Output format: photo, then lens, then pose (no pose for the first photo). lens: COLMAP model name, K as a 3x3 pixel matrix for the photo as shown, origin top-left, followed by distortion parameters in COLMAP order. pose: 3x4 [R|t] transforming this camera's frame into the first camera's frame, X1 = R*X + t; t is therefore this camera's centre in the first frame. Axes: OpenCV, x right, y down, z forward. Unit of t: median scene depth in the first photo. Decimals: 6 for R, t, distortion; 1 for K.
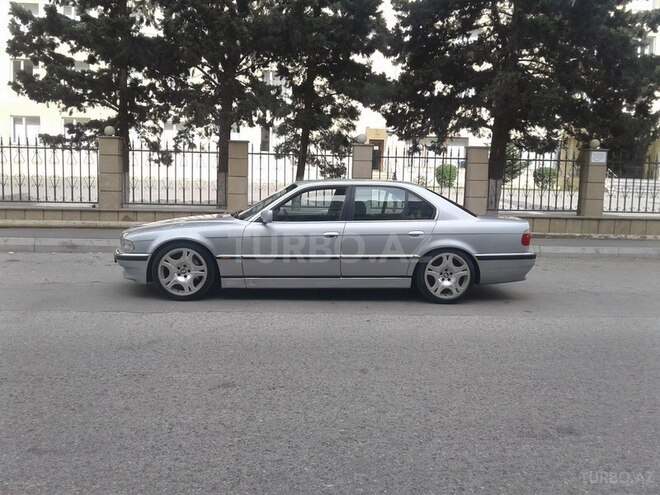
lens RADIAL K [[614.9, 0, 330.0], [0, 614.9, 247.5], [0, 0, 1]] dist [0.123487, -0.278941]
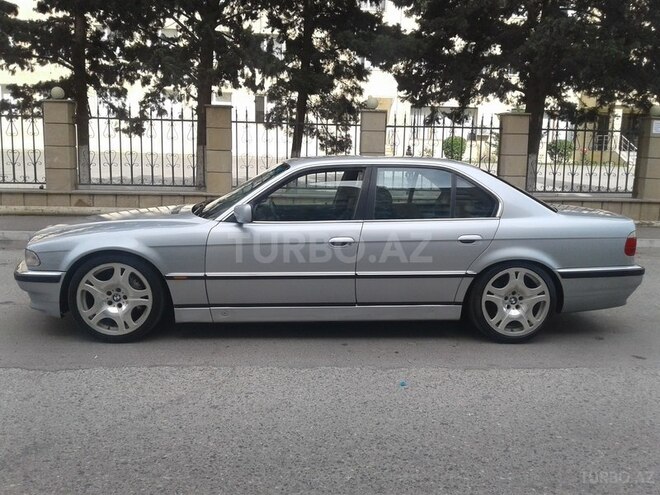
lens RADIAL K [[614.9, 0, 330.0], [0, 614.9, 247.5], [0, 0, 1]] dist [0.123487, -0.278941]
pose [[0.999991, -0.000527, 0.004220, -0.007034], [0.000343, 0.999054, 0.043491, -0.022610], [-0.004239, -0.043489, 0.999045, 0.179866]]
